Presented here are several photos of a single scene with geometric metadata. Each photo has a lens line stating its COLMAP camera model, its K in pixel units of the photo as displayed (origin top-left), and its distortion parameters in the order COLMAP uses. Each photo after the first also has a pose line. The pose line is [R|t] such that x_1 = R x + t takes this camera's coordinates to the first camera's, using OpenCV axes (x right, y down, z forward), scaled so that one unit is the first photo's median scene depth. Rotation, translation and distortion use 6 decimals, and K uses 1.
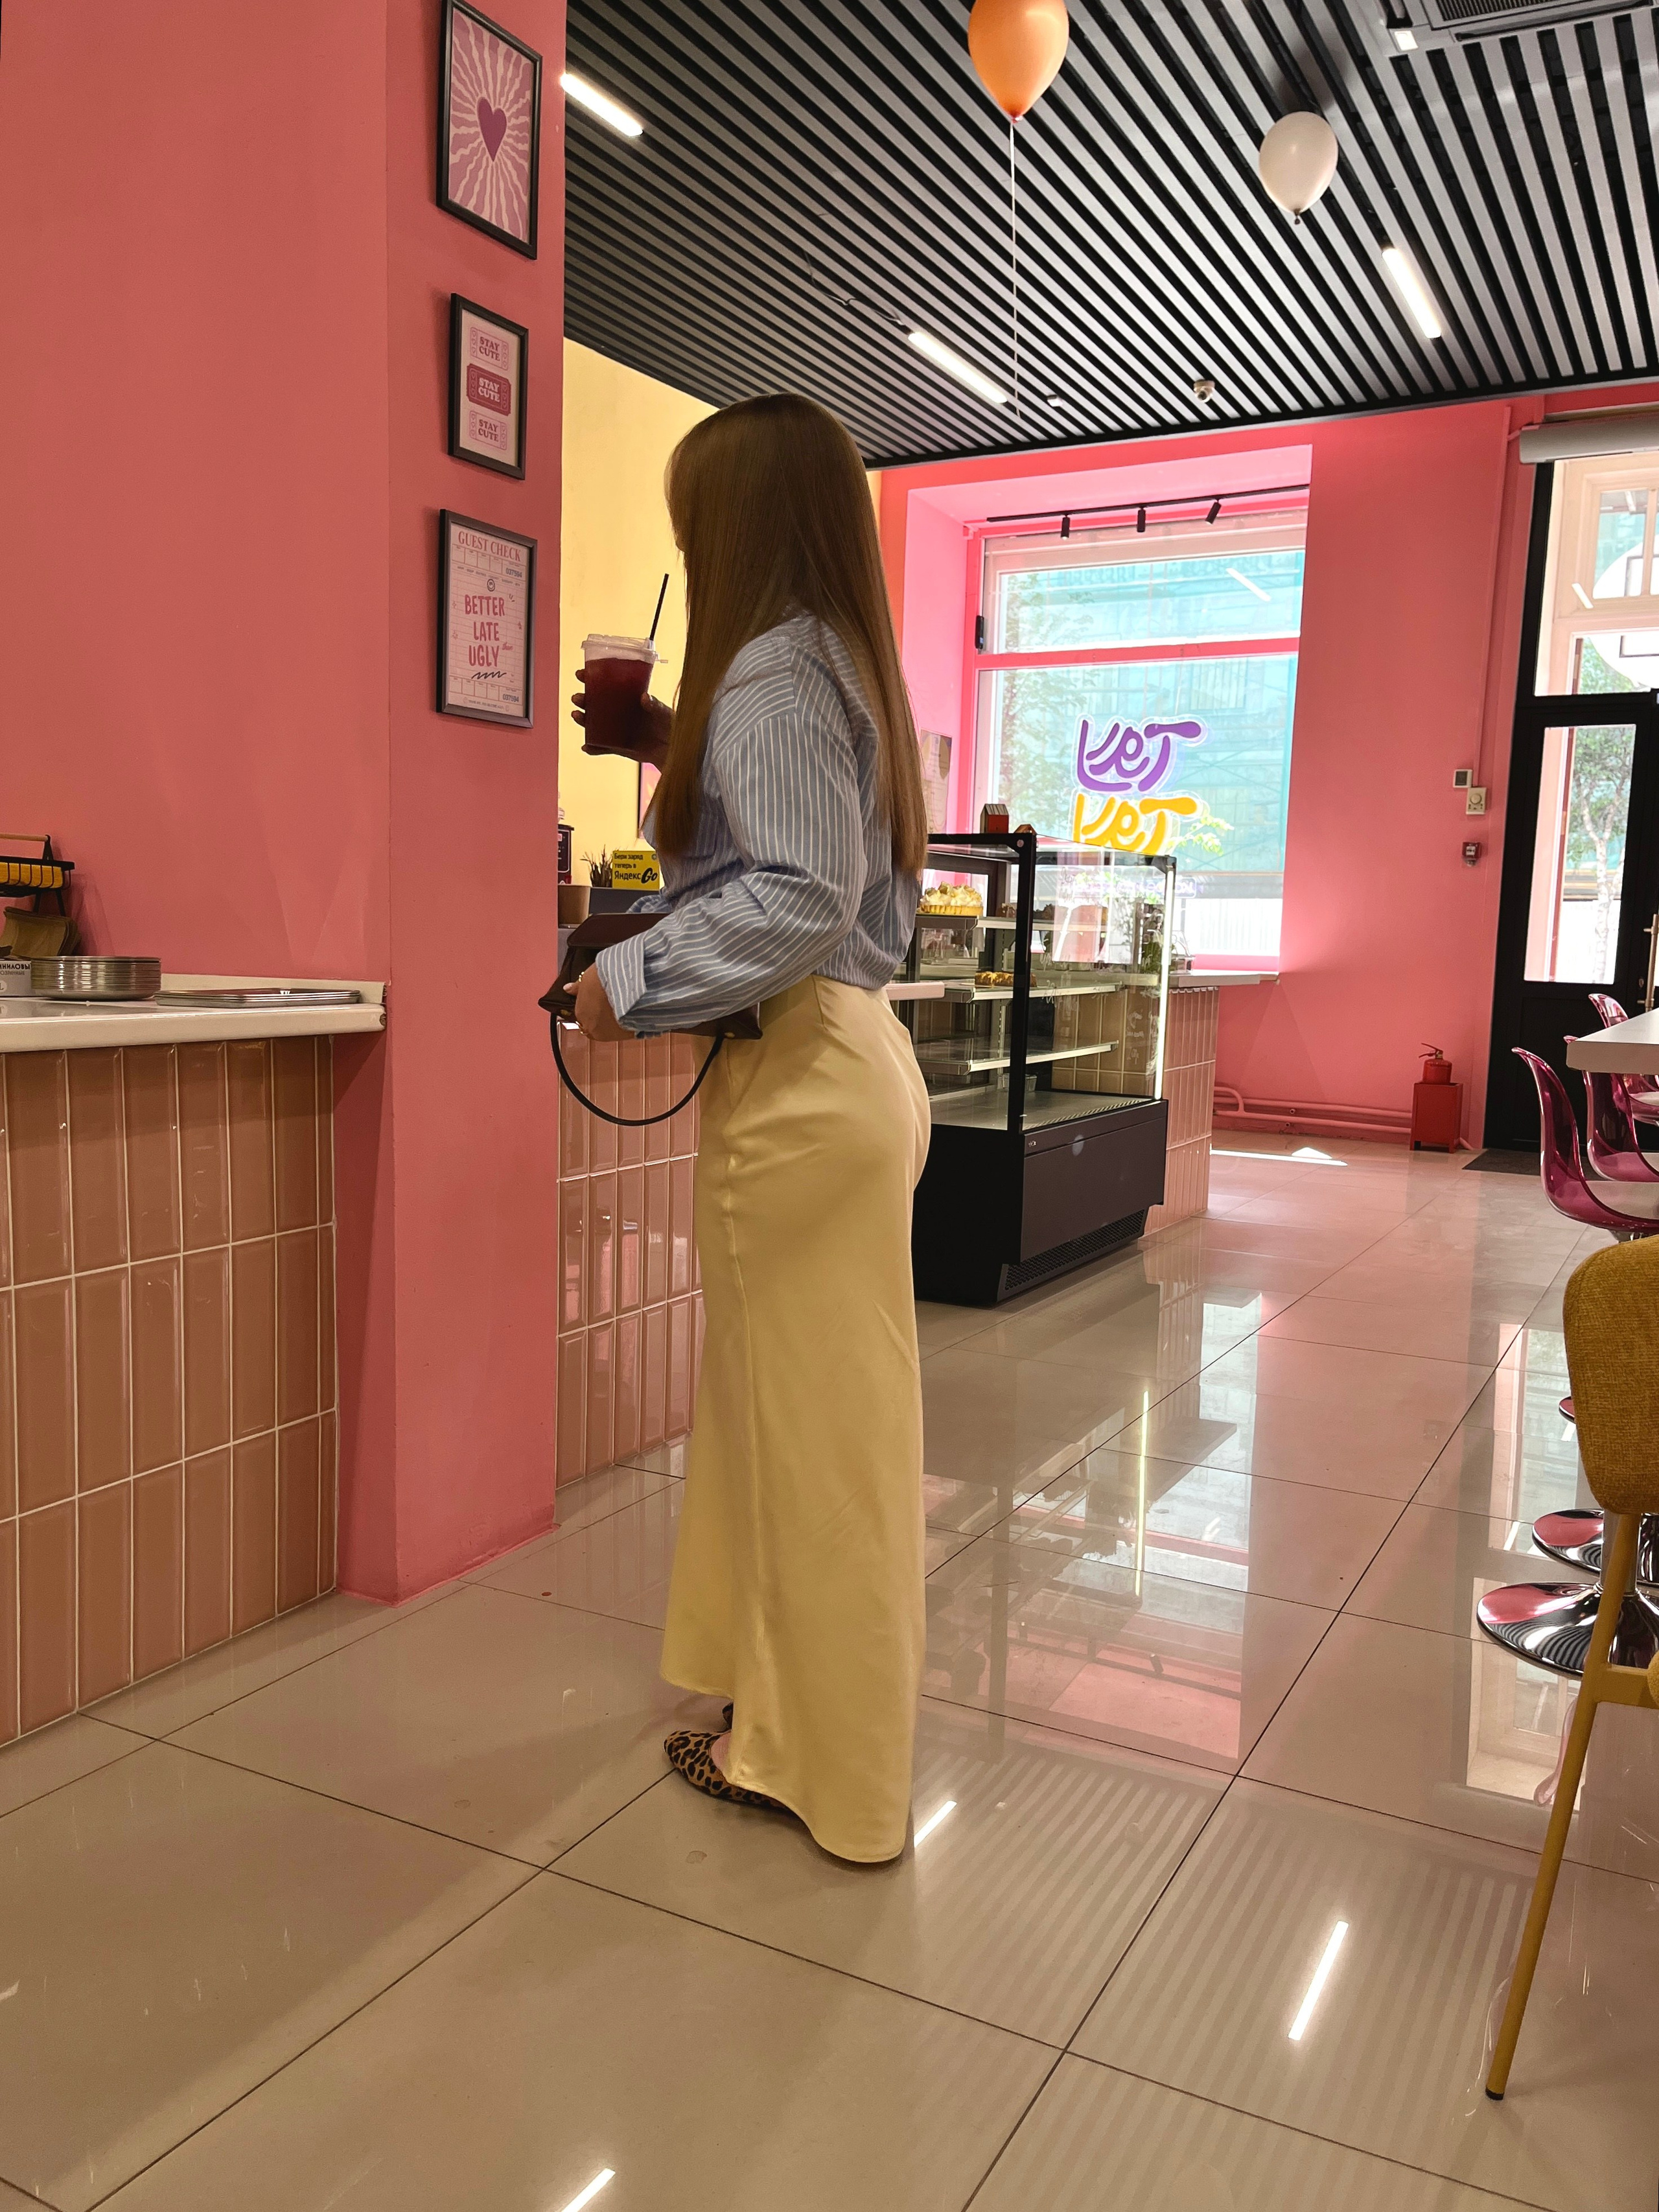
lens RADIAL K [[1720.5, 0, 830.6], [0, 1720.5, 1119.9], [0, 0, 1]] dist [0.014766, 0.001941]
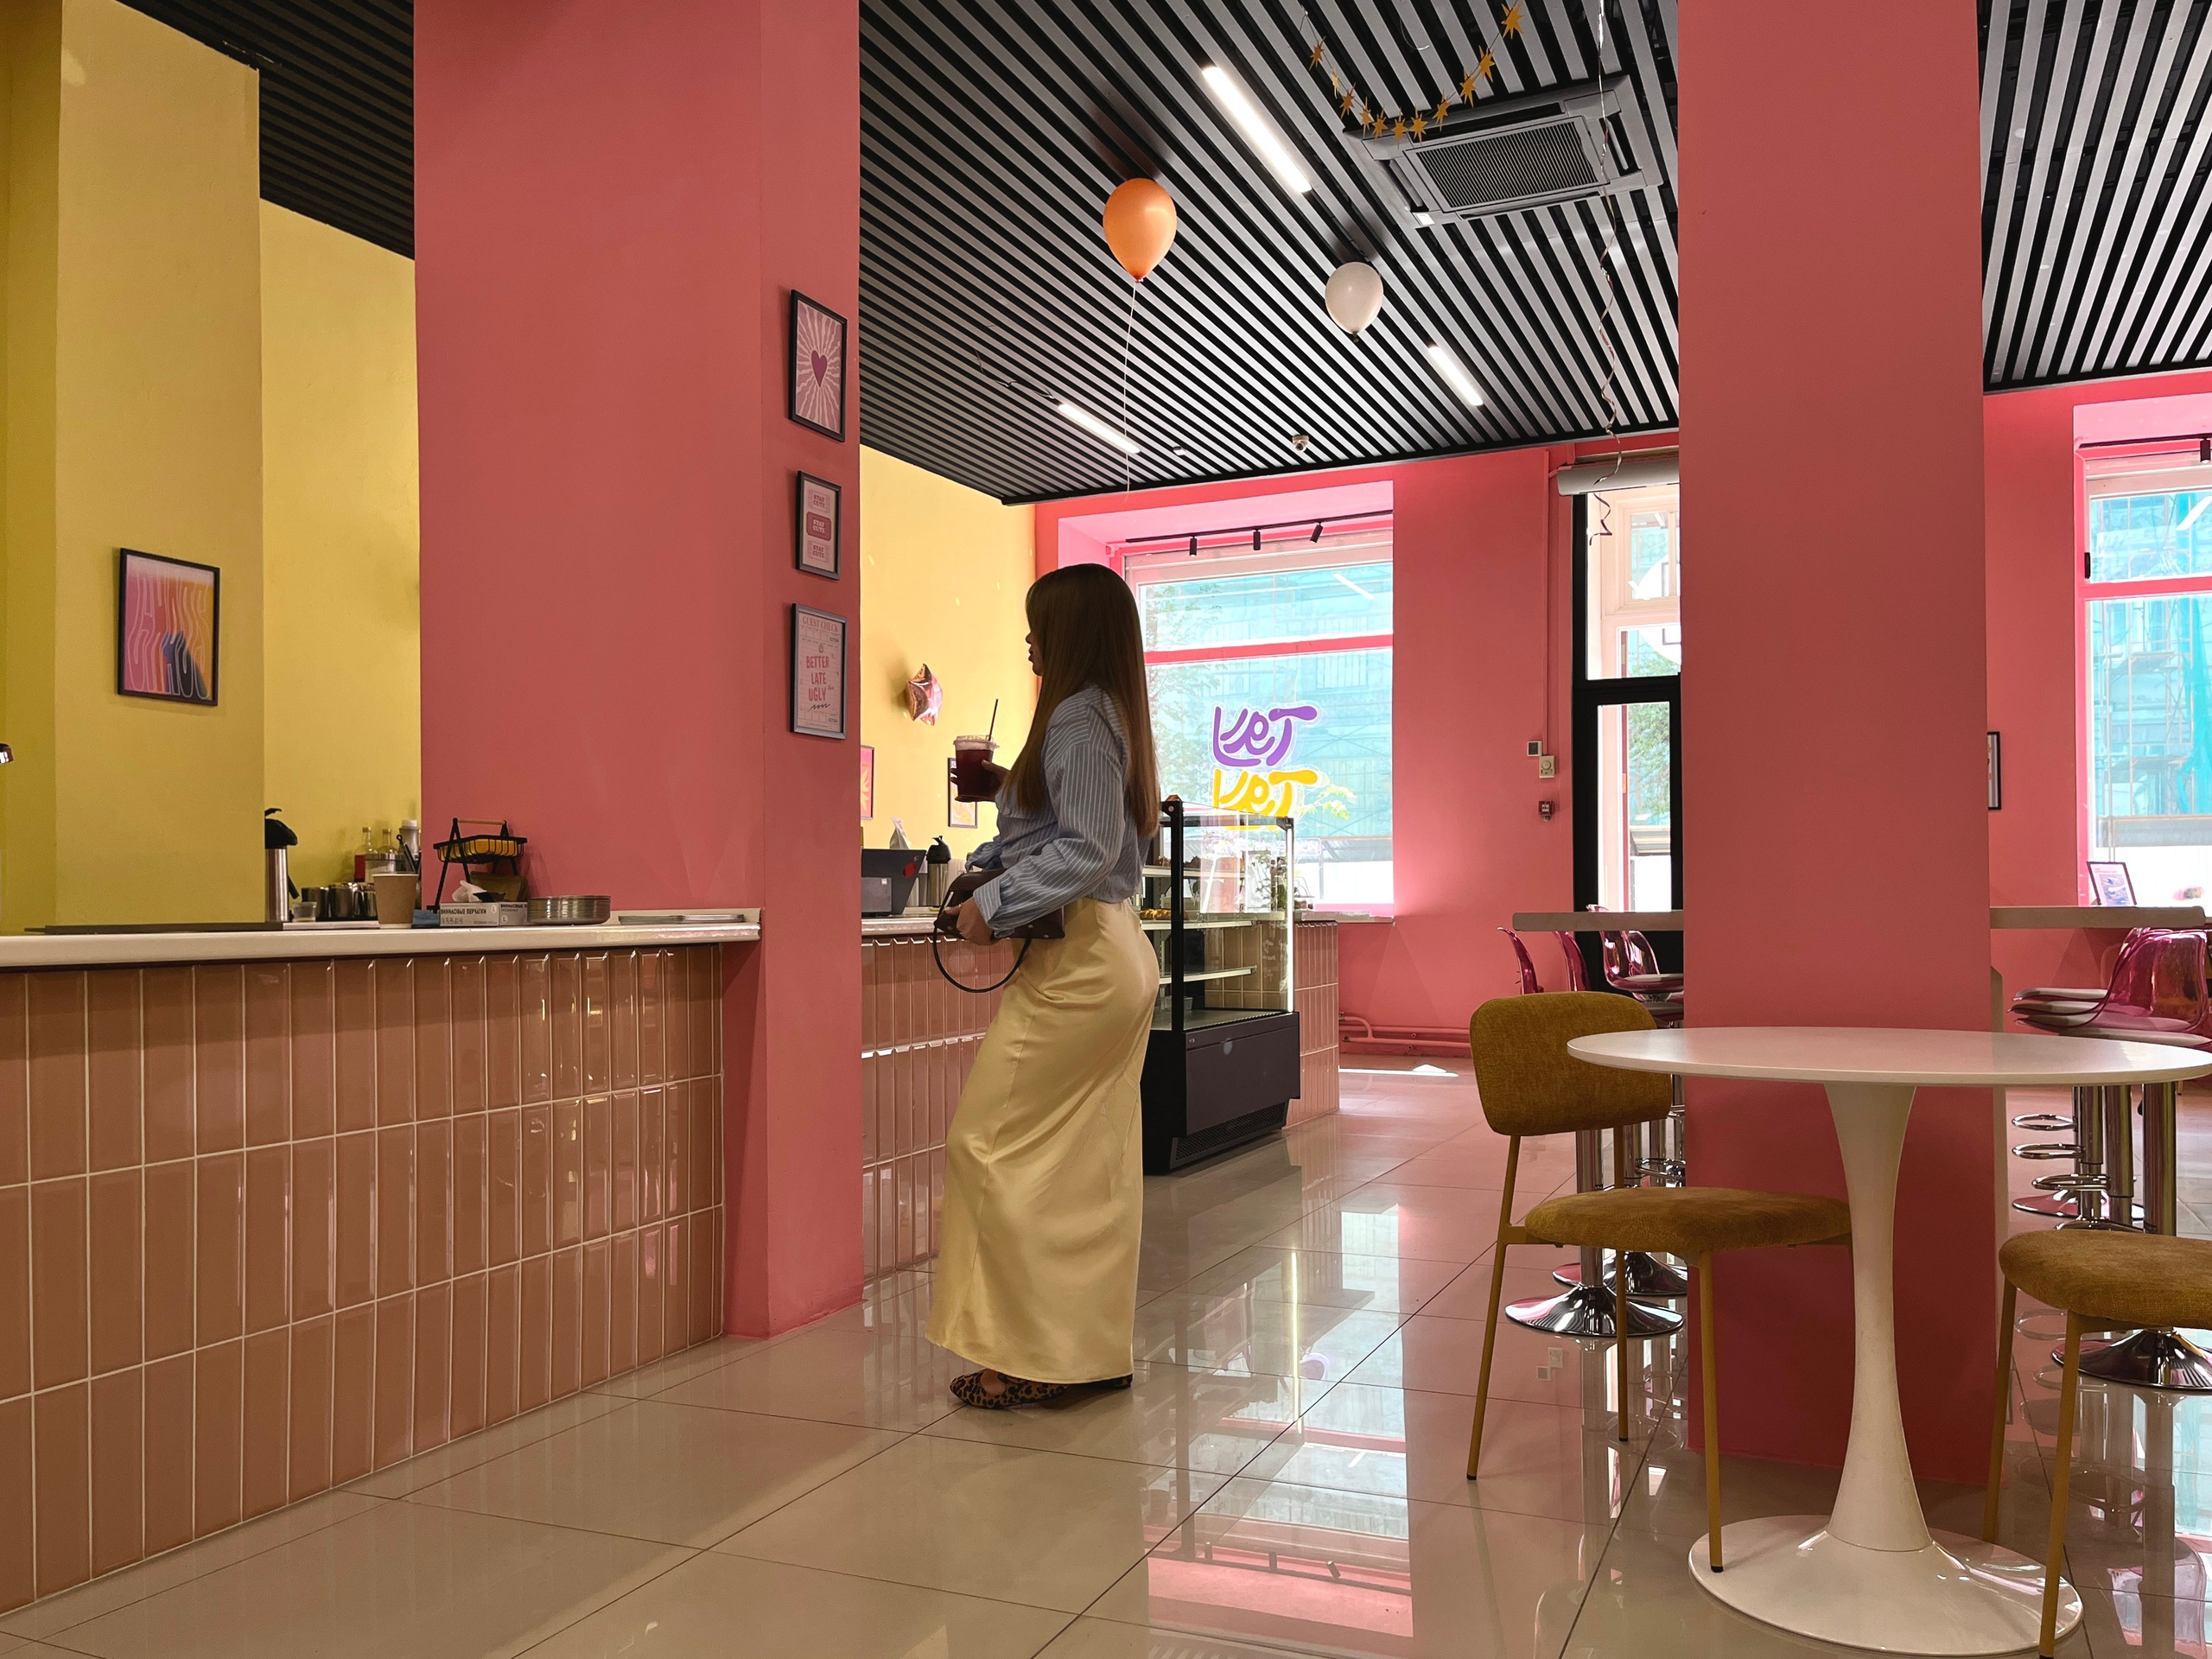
lens RADIAL K [[1720.6, 0, 1106.0], [0, 1720.6, 829.5], [0, 0, 1]] dist [0.014766, 0.001941]
pose [[0.996802, -0.028967, 0.074476, -0.026351], [0.040026, 0.987634, -0.151584, 0.035870], [-0.069164, 0.154080, 0.985635, -0.200625]]
